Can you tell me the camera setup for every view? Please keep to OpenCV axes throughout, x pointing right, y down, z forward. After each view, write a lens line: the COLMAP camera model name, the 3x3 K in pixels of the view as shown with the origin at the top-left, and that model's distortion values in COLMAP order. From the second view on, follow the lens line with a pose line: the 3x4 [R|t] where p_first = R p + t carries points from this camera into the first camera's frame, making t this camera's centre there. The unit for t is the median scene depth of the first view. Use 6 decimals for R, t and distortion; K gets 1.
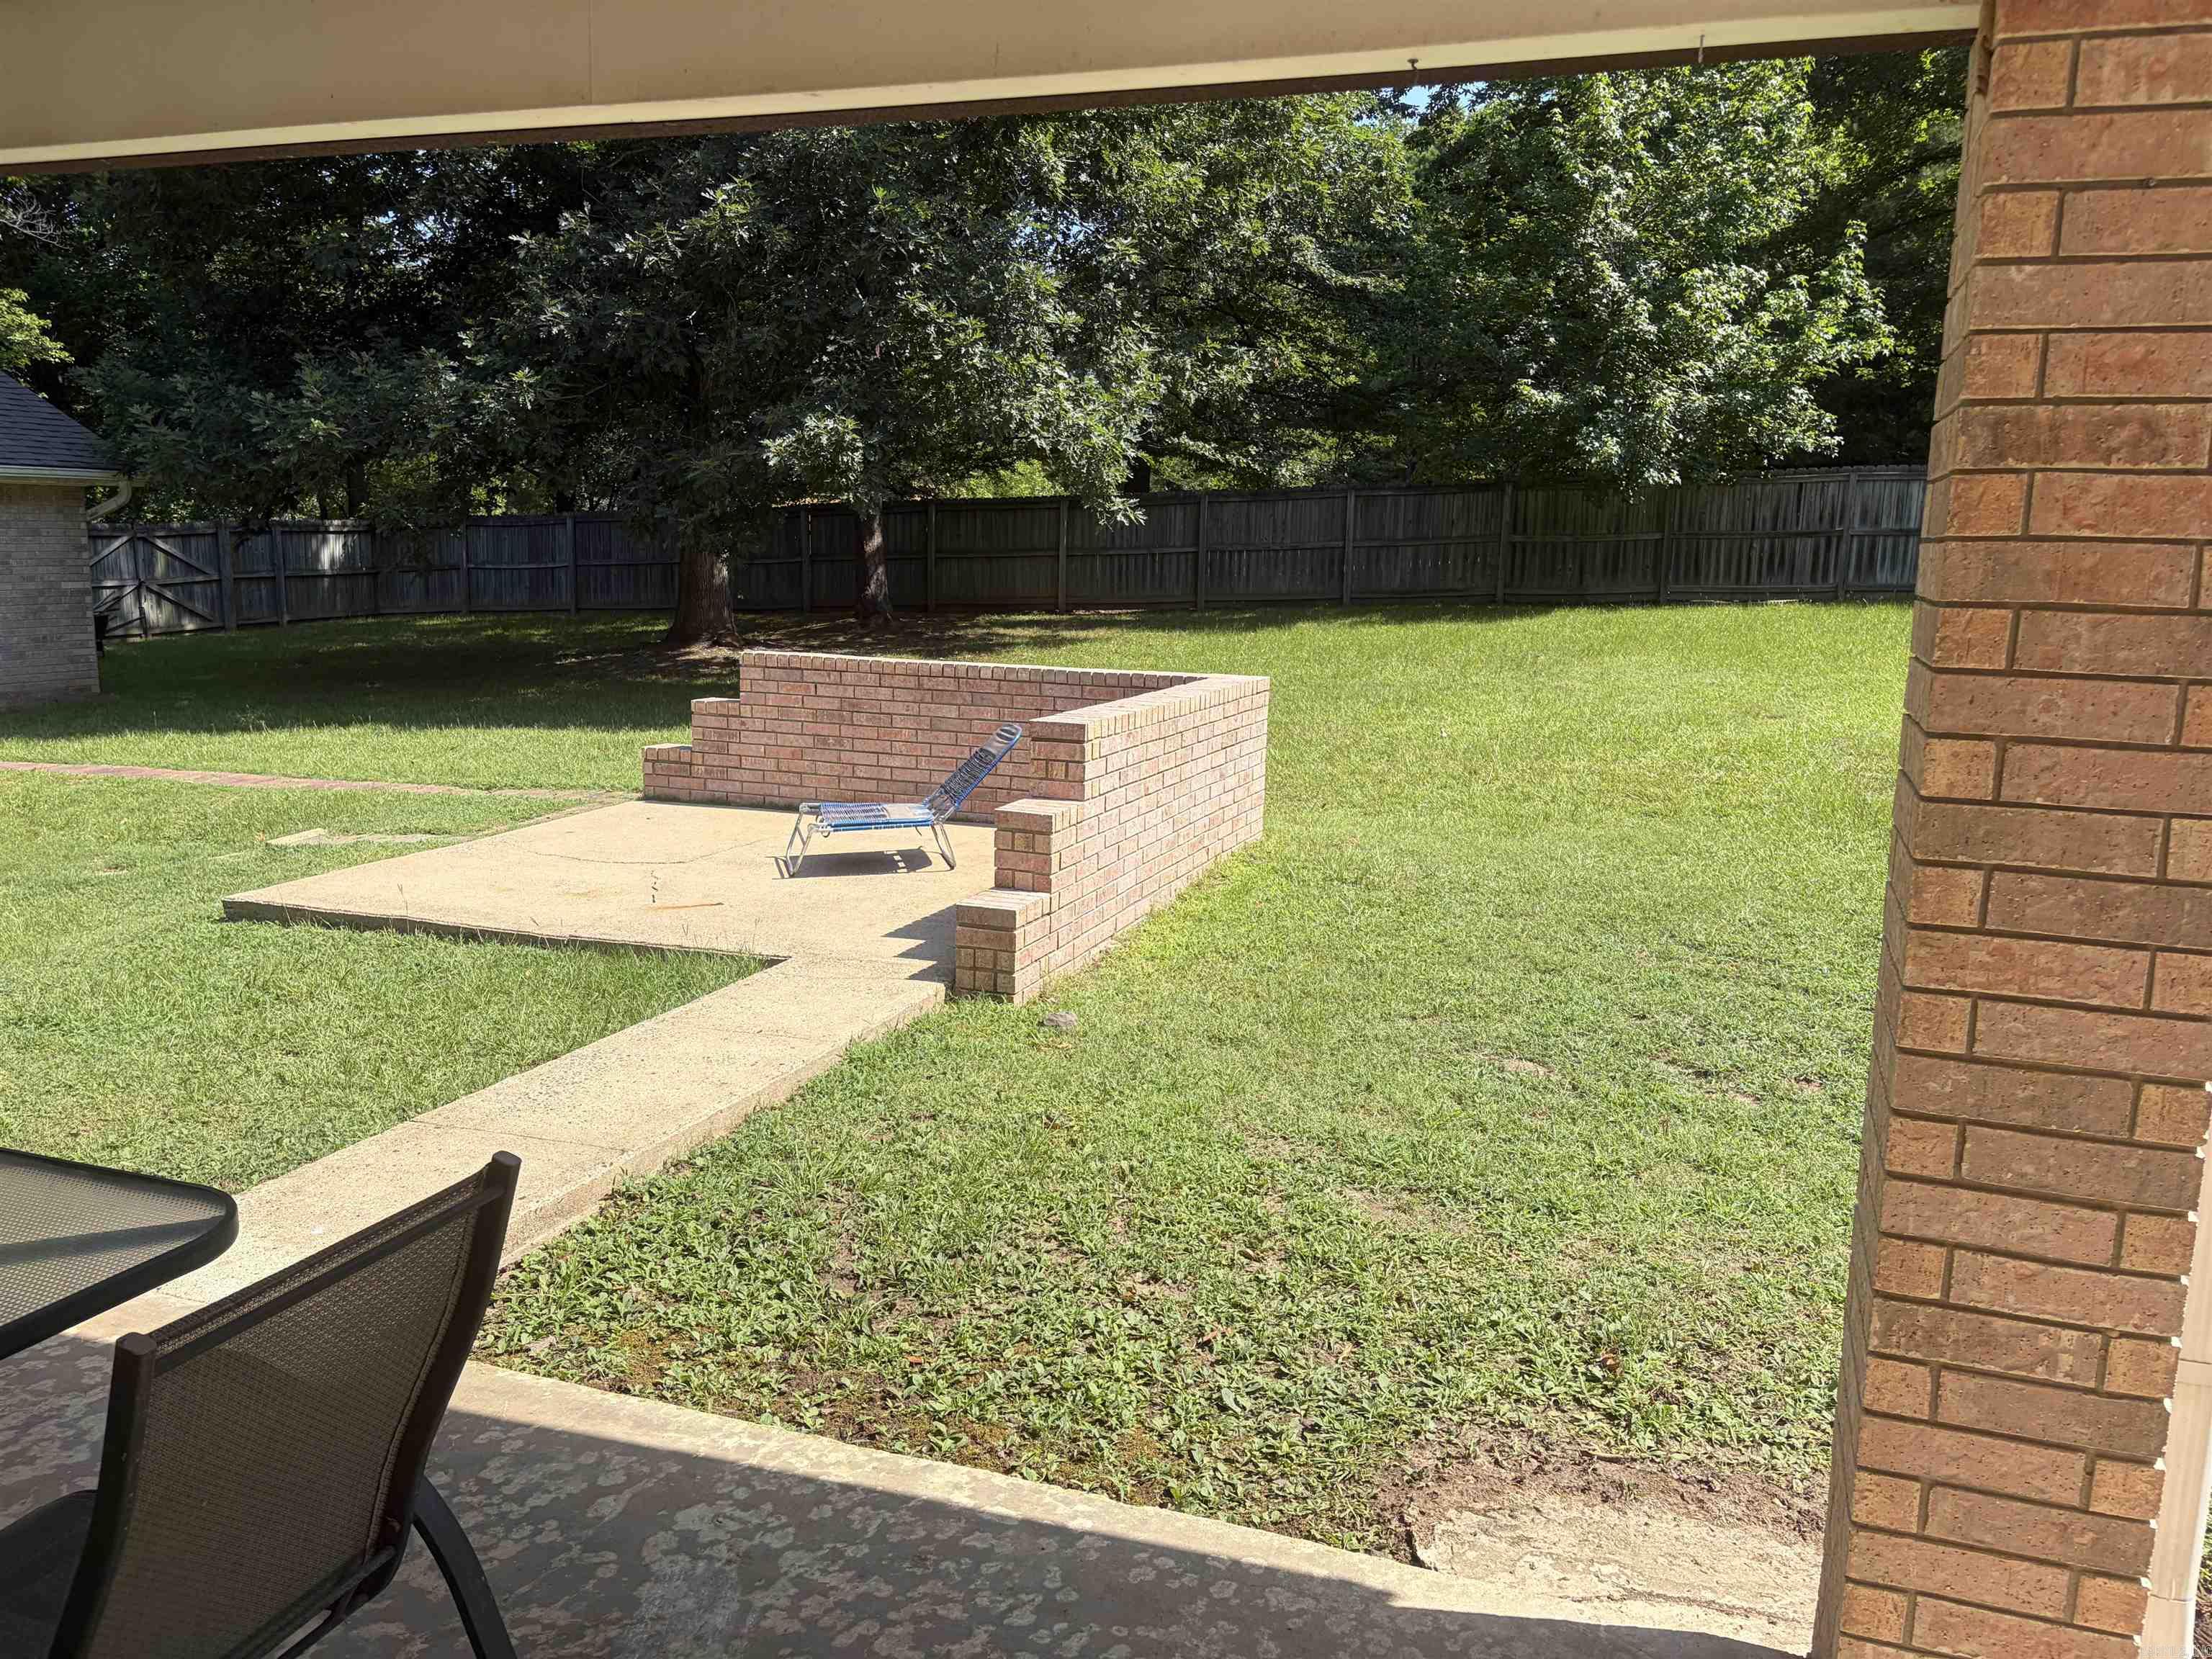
lens RADIAL K [[1666.9, 0, 1106.2], [0, 1666.9, 829.5], [0, 0, 1]] dist [0.009999, -0.006373]
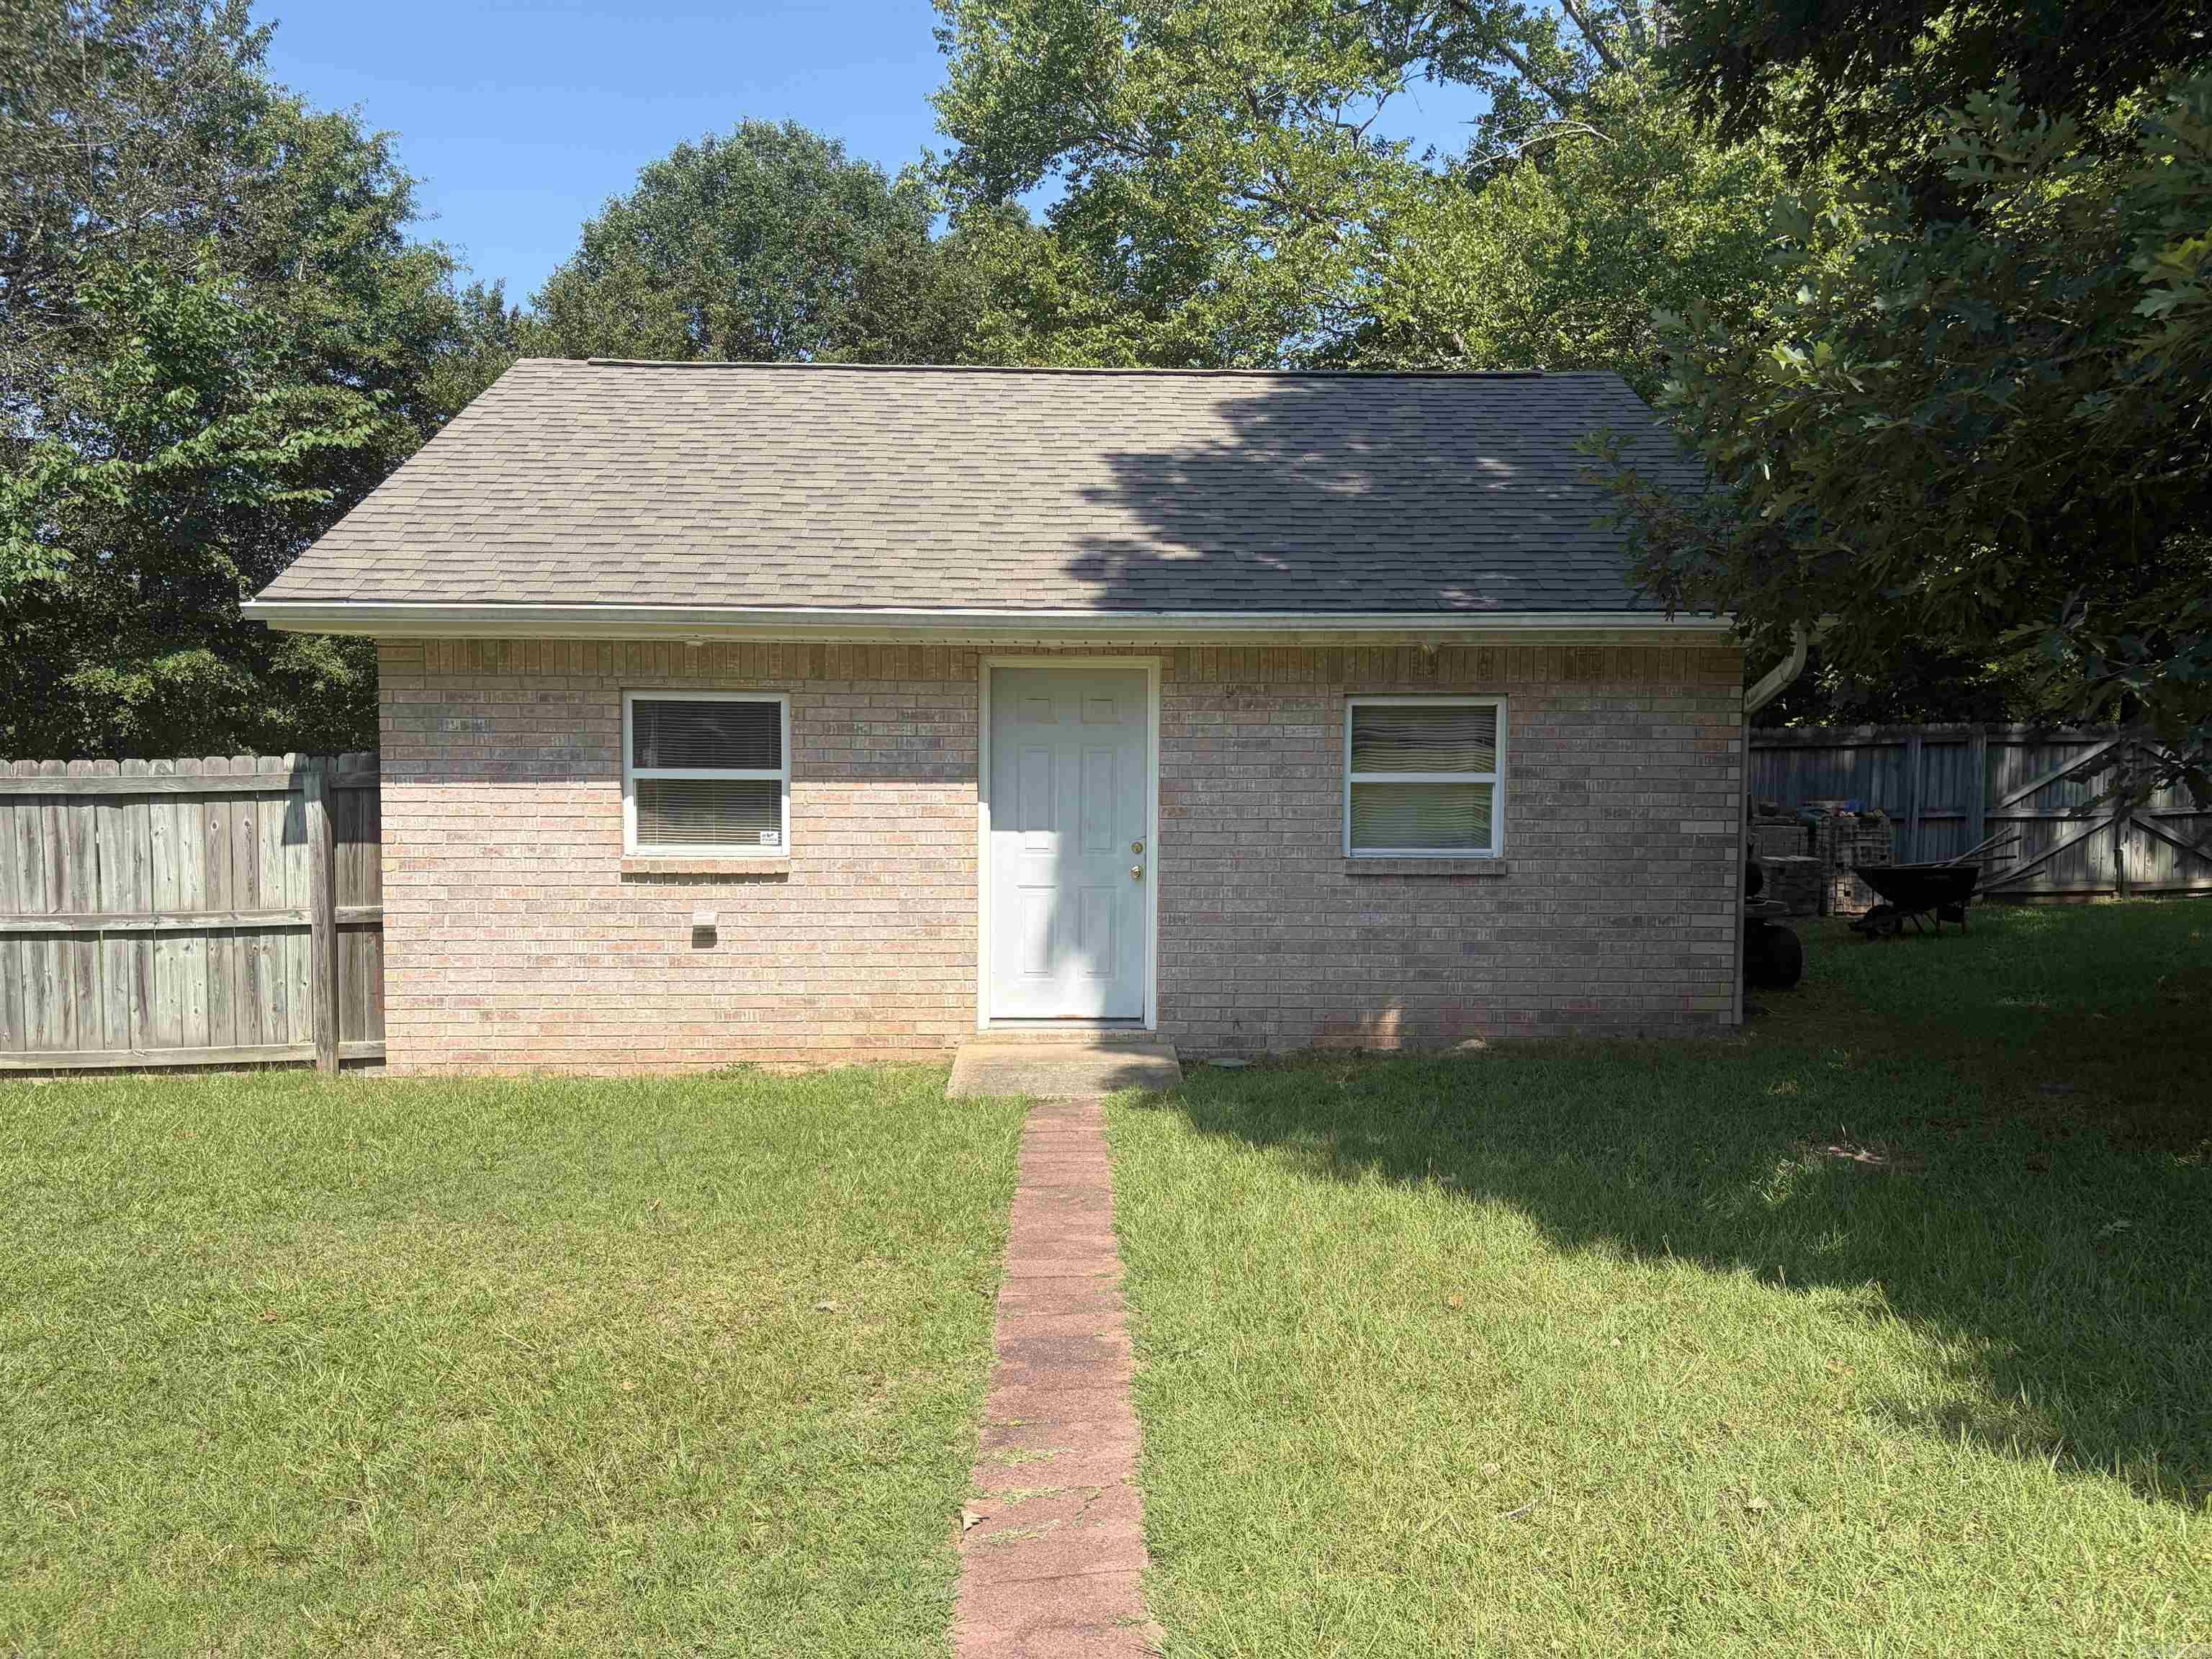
lens RADIAL K [[1666.9, 0, 1107.3], [0, 1666.9, 833.0], [0, 0, 1]] dist [0.009999, -0.006373]
pose [[0.323866, 0.028360, -0.945678, -0.113537], [-0.145221, 0.989196, -0.020068, -0.073519], [0.934891, 0.143832, 0.324485, 0.448722]]
